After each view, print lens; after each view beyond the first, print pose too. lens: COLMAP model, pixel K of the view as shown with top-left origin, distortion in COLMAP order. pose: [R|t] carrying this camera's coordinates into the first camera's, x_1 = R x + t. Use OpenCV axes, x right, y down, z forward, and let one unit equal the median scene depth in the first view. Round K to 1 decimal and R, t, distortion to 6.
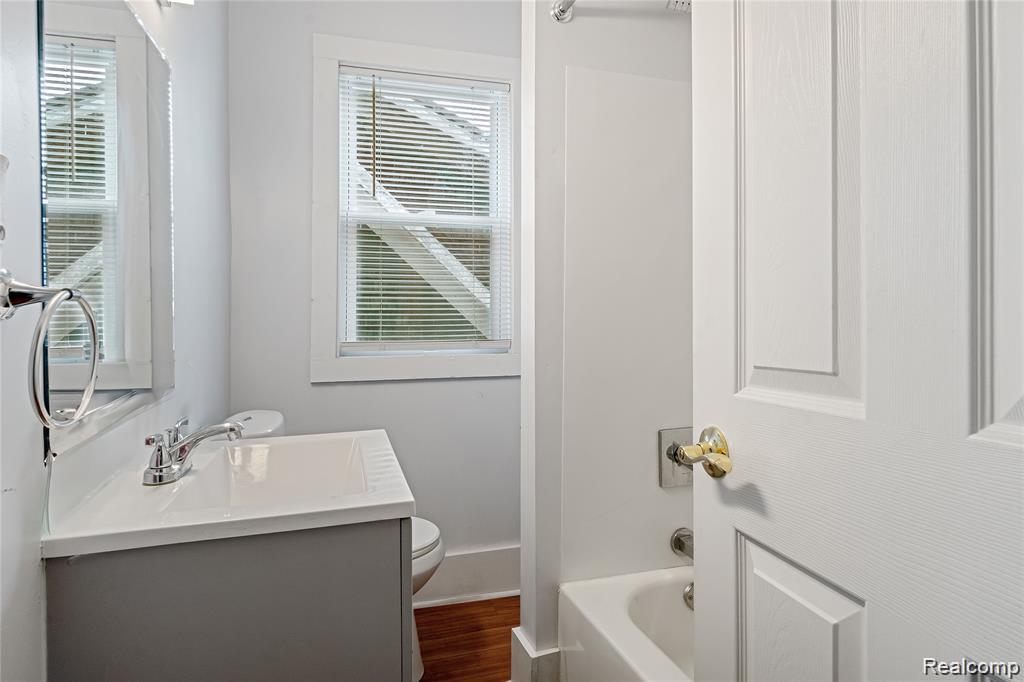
lens RADIAL K [[549.4, 0, 506.1], [0, 549.4, 334.7], [0, 0, 1]] dist [0.006250, -0.007701]
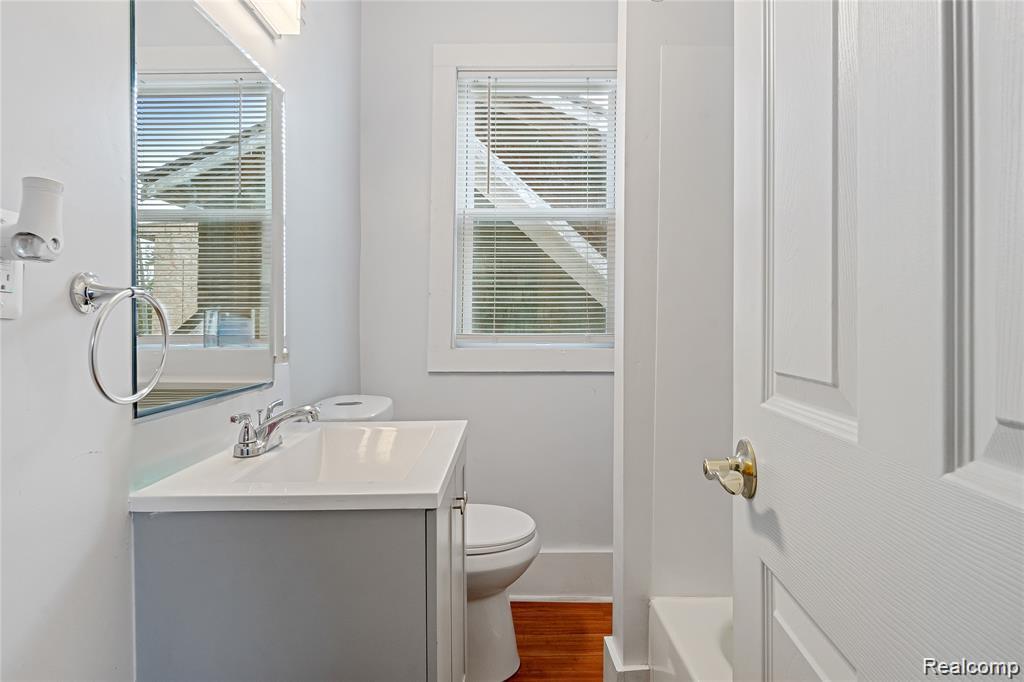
lens RADIAL K [[550.9, 0, 550.4], [0, 550.9, 320.3], [0, 0, 1]] dist [0.028084, -0.035200]
pose [[0.962080, 0.009103, -0.272615, 0.175849], [-0.012542, 0.999862, -0.010876, -0.004314], [0.272479, 0.013883, 0.962062, 0.040082]]
